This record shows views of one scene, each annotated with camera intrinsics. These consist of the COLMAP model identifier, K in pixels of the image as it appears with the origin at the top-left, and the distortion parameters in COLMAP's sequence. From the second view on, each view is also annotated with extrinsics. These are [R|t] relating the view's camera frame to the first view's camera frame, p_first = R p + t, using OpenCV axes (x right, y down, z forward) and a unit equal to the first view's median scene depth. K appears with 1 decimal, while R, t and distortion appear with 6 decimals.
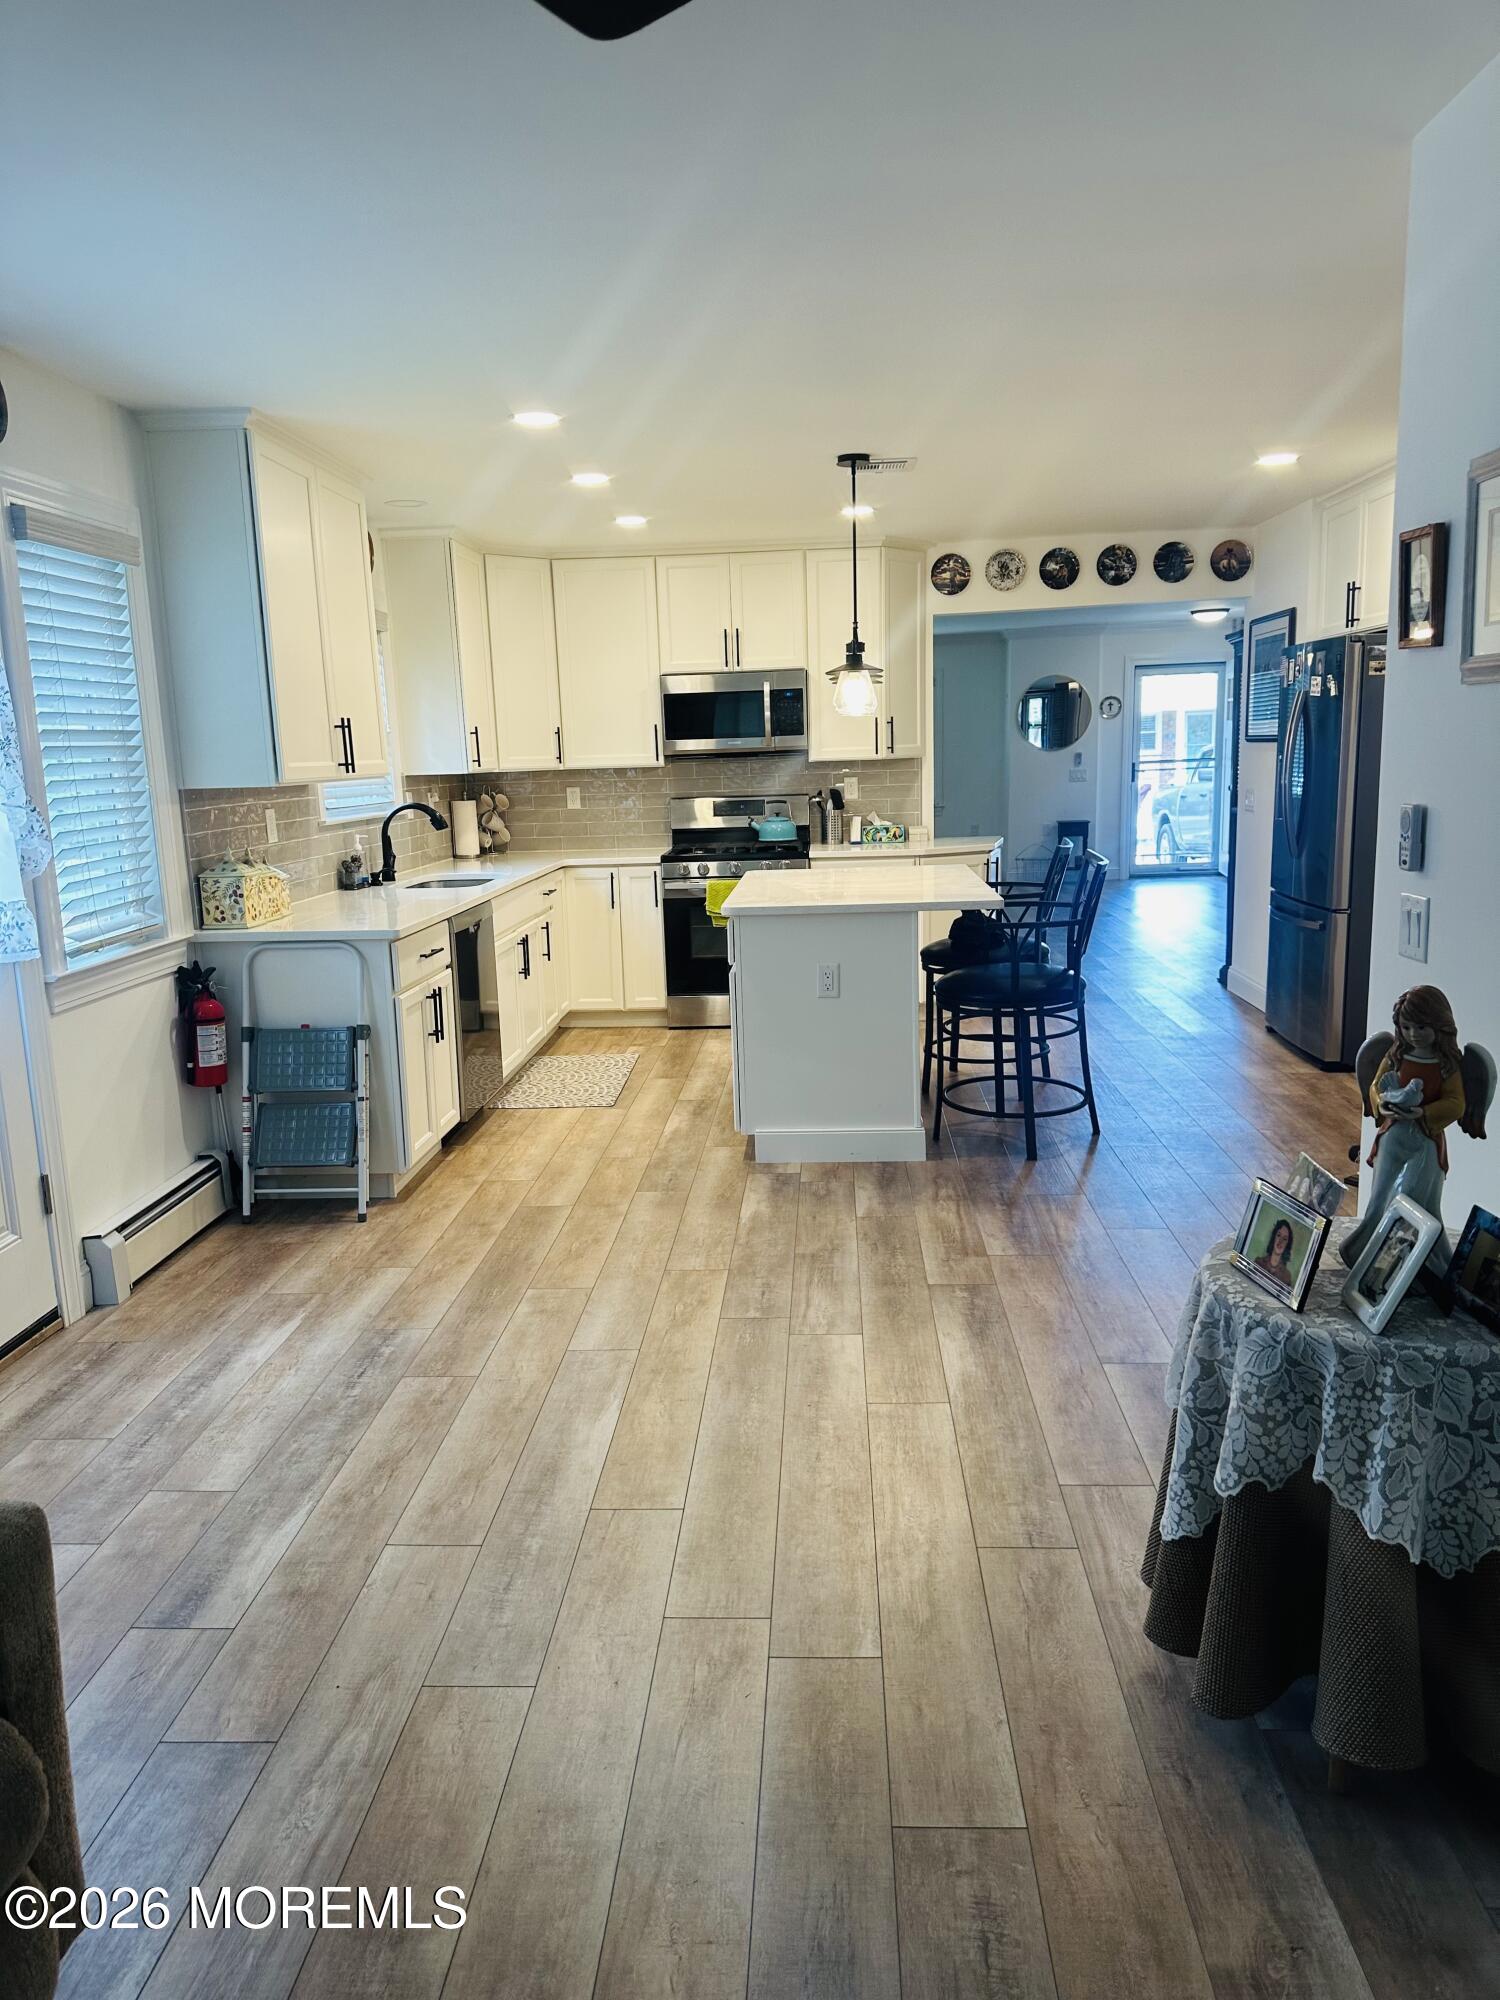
lens RADIAL K [[1406.0, 0, 758.1], [0, 1406.0, 1014.5], [0, 0, 1]] dist [0.058443, -0.069646]
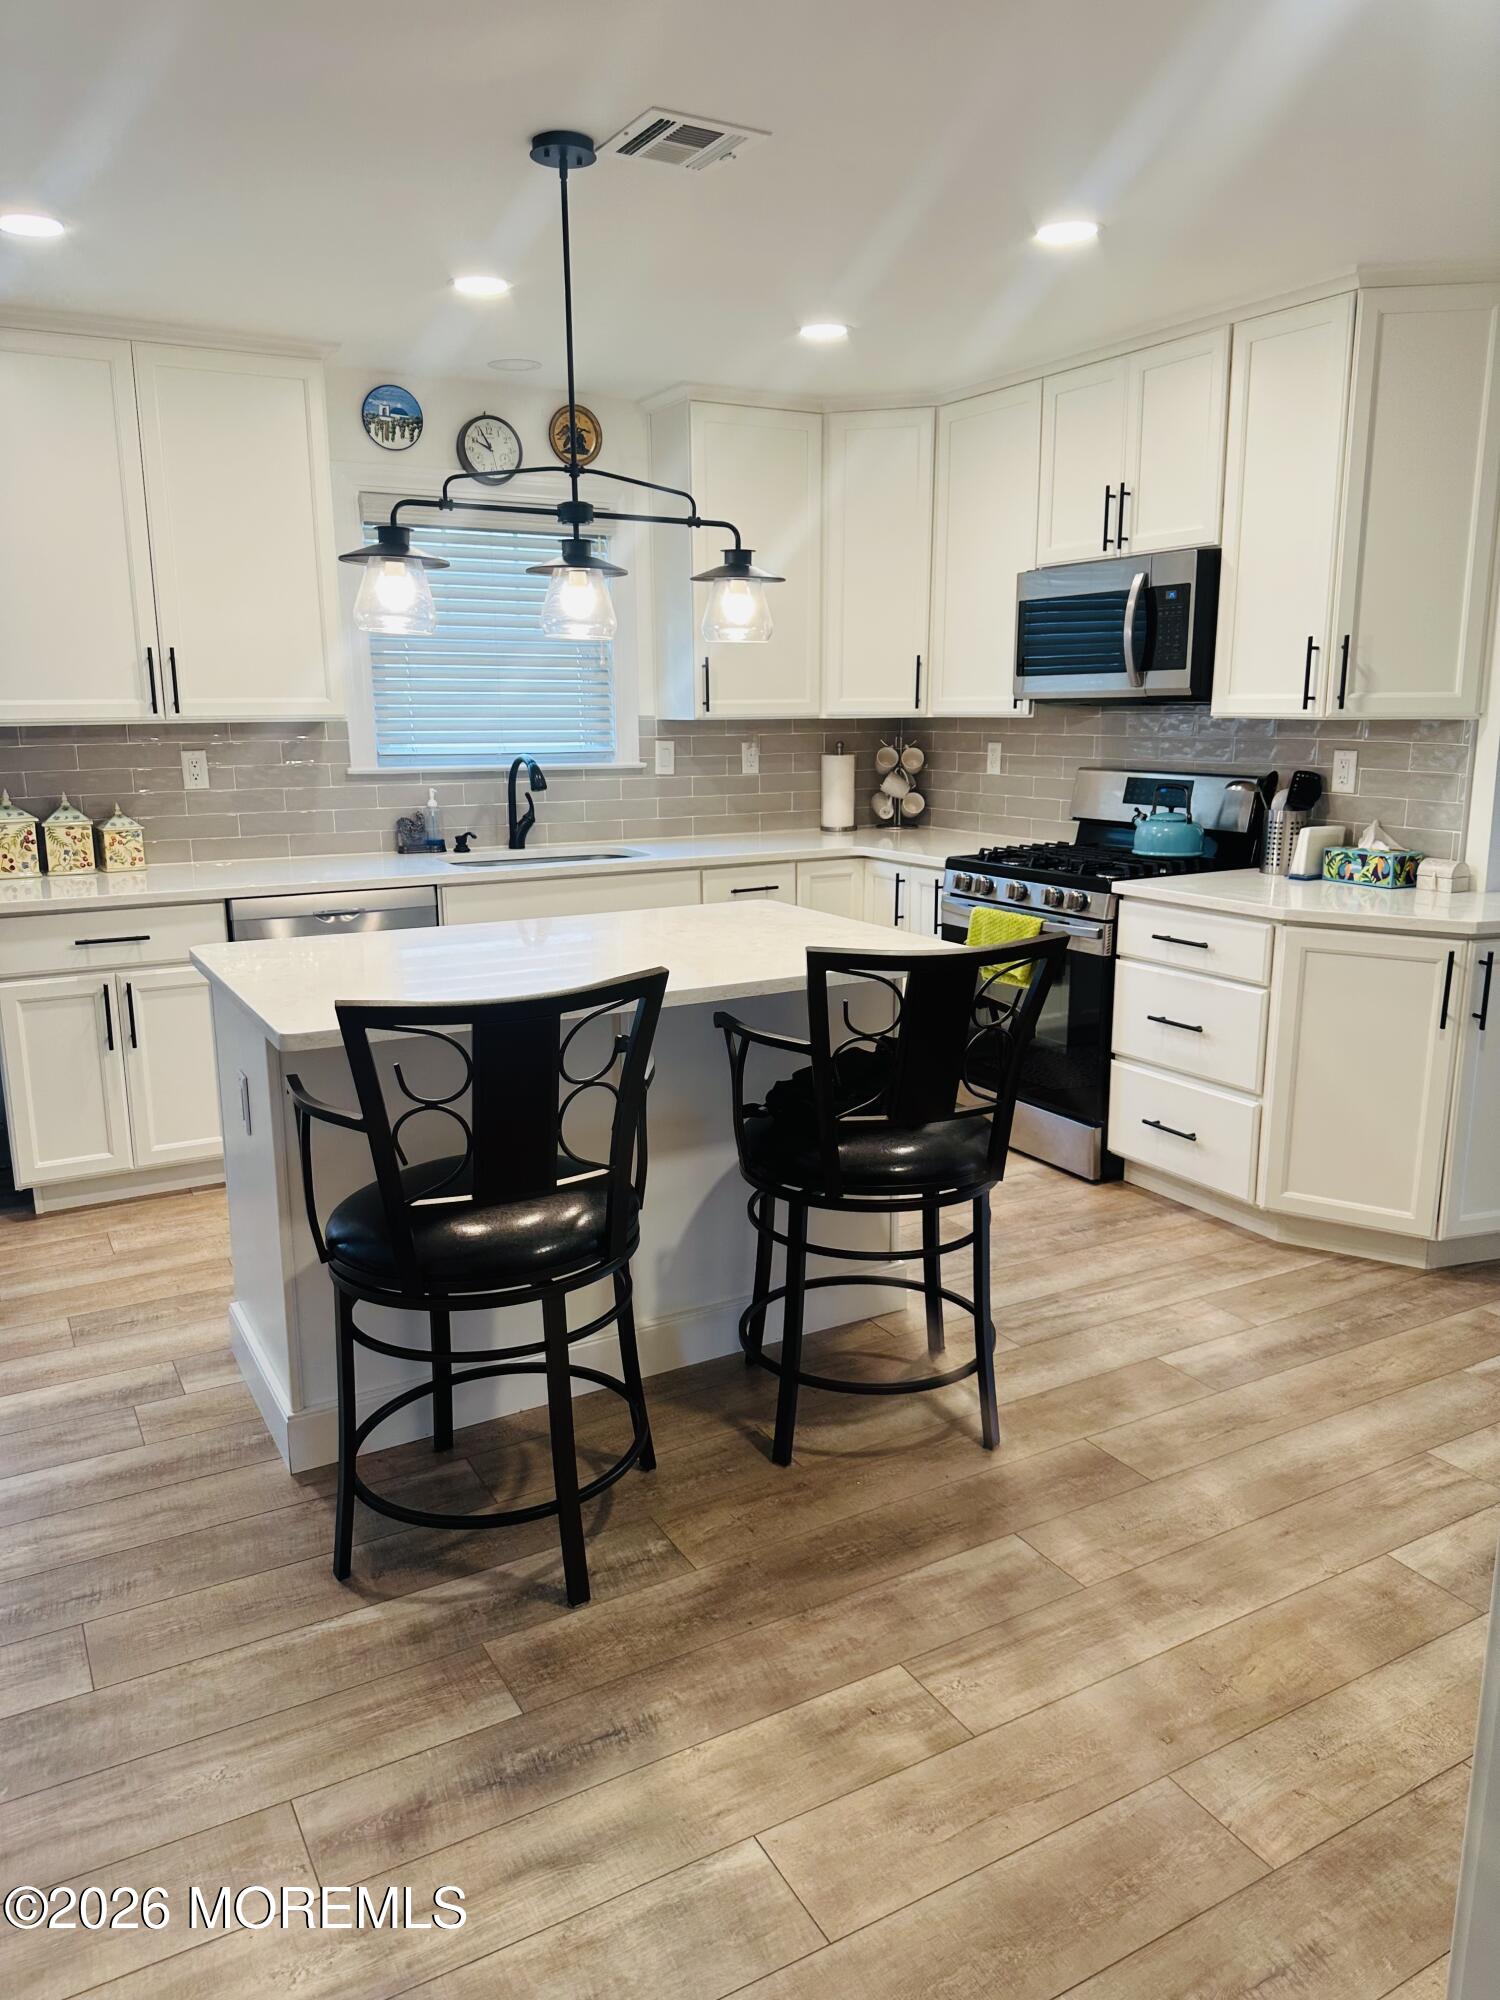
lens RADIAL K [[1406.0, 0, 758.1], [0, 1406.0, 1014.5], [0, 0, 1]] dist [0.058443, -0.069646]
pose [[0.537554, 0.212201, -0.816092, 0.413193], [-0.166743, 0.975457, 0.143807, -0.116913], [0.826579, 0.058774, 0.559744, 0.552252]]
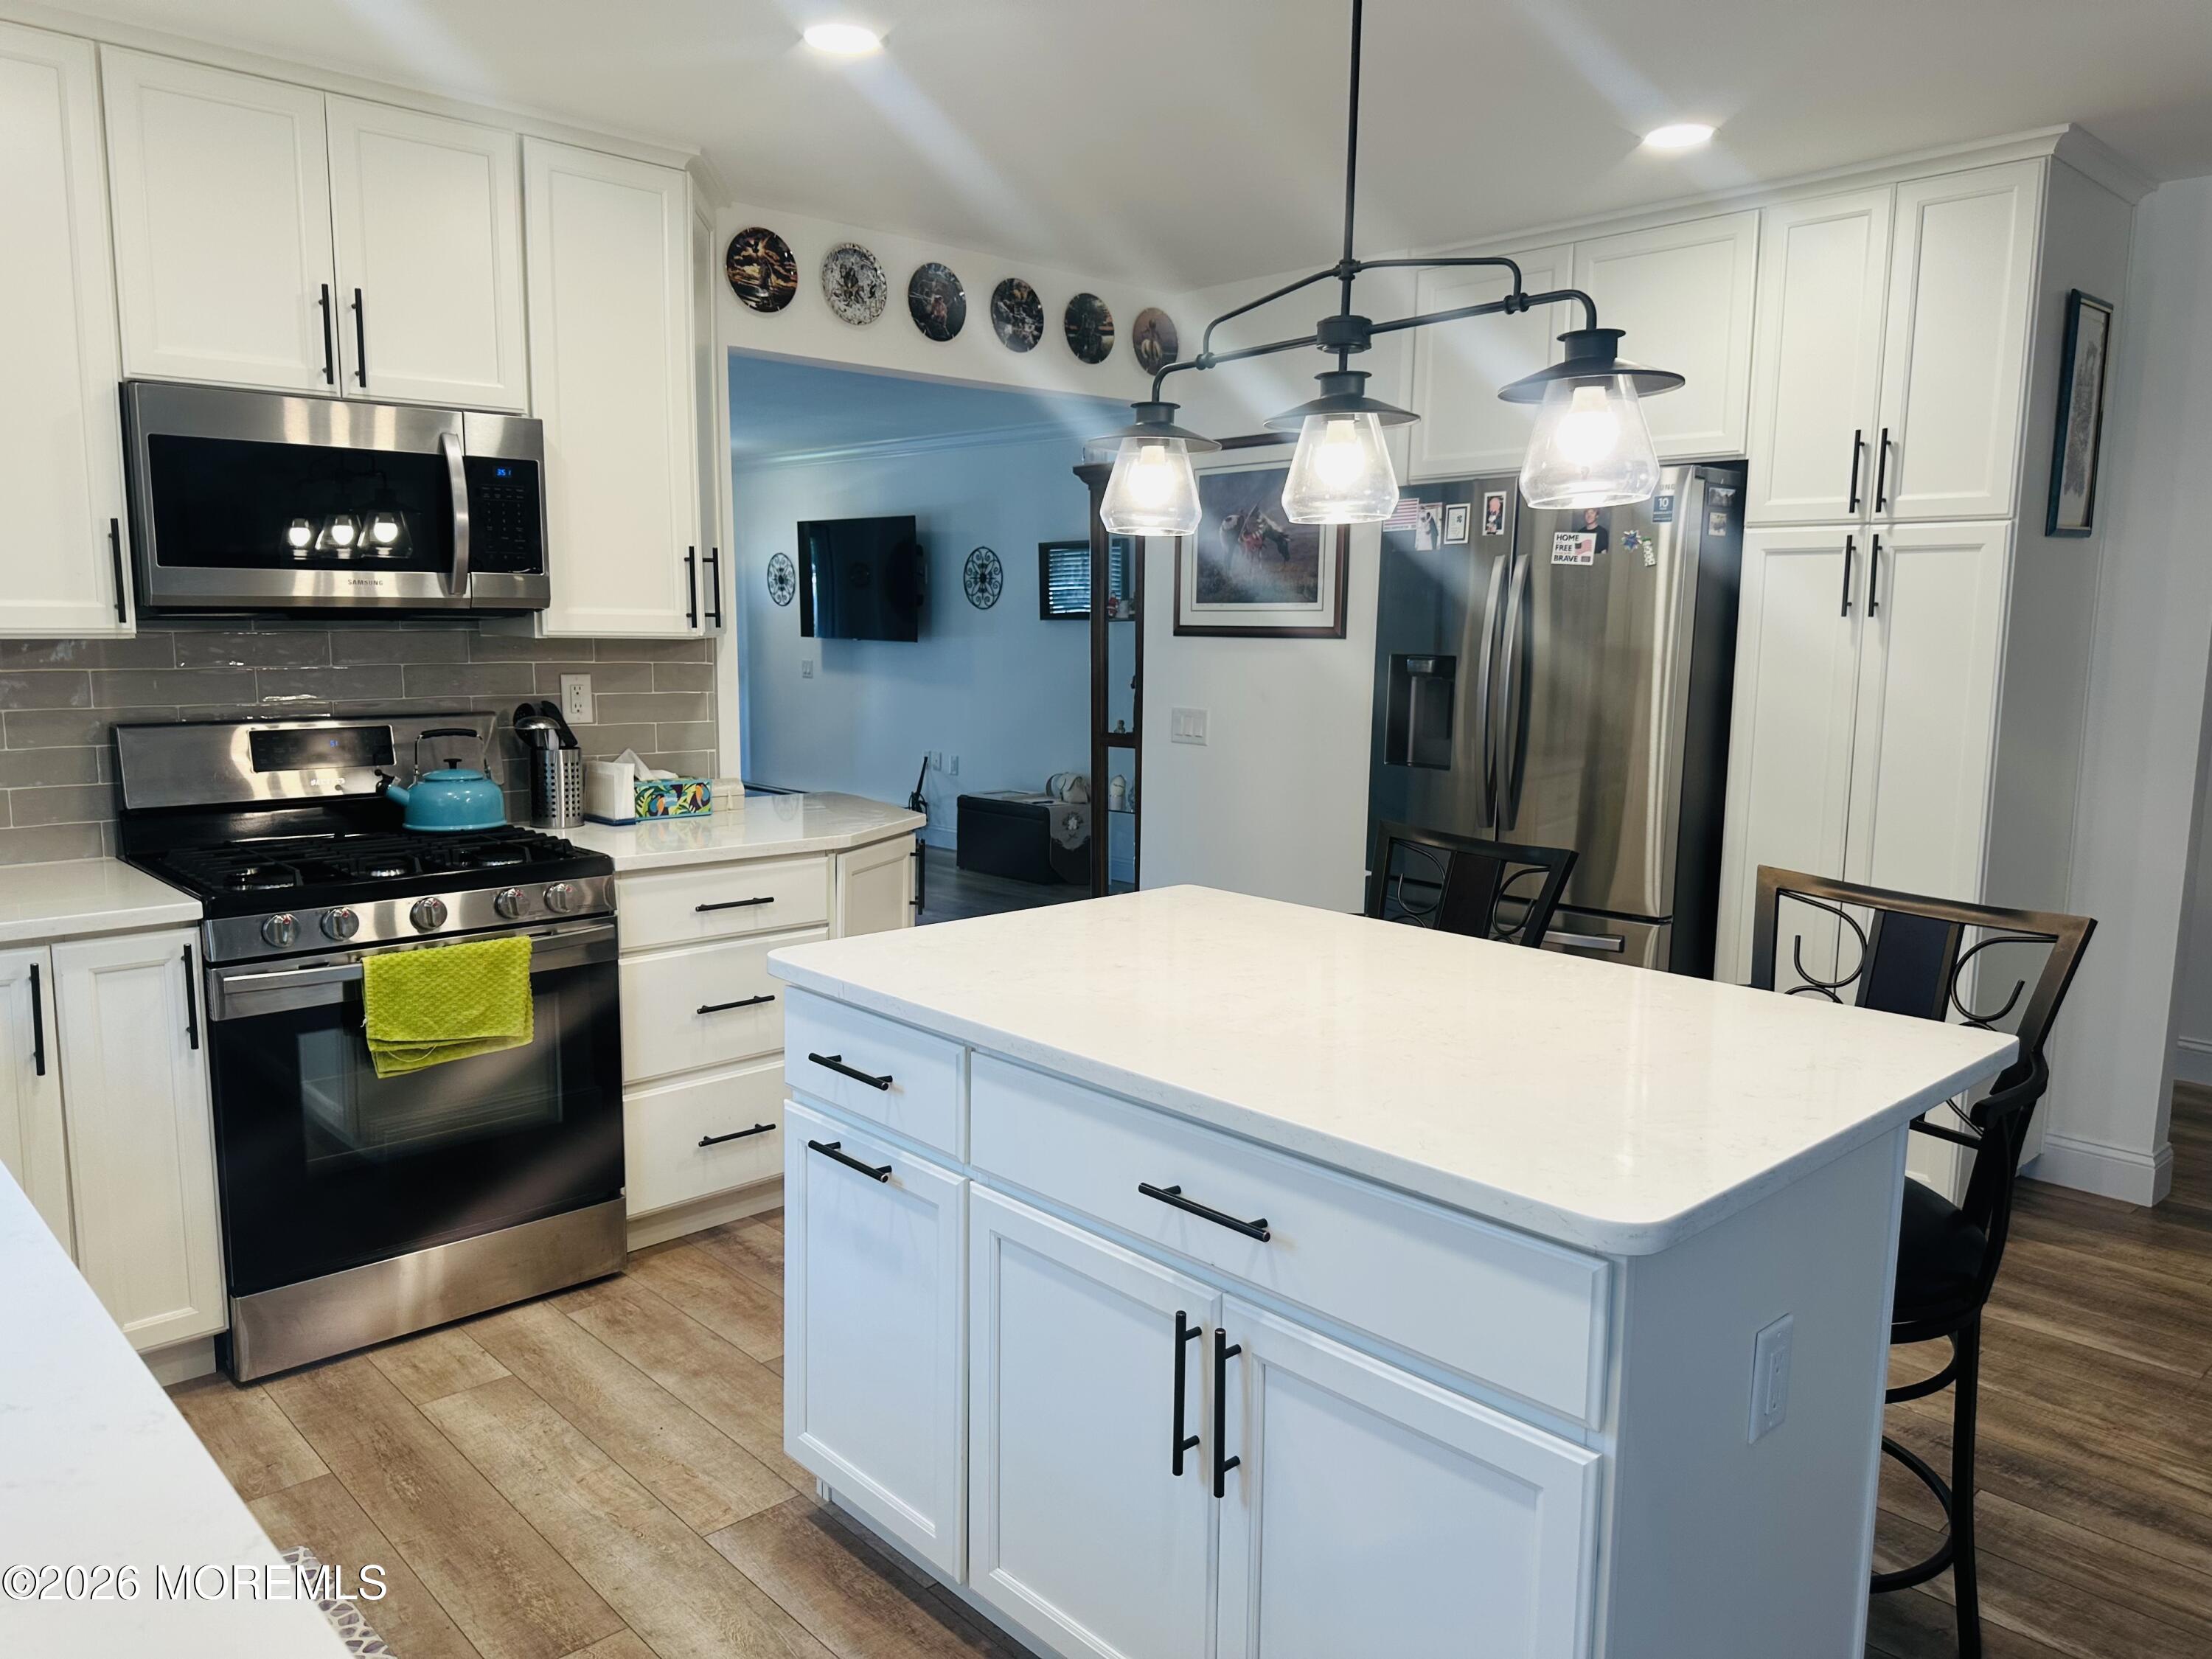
lens RADIAL K [[1555.0, 0, 1106.0], [0, 1555.0, 829.5], [0, 0, 1]] dist [0.058443, -0.069646]
pose [[0.699458, -0.053541, 0.712665, -0.180123], [0.098821, 0.994857, -0.022248, -0.095445], [-0.707808, 0.085988, 0.701152, 0.556721]]
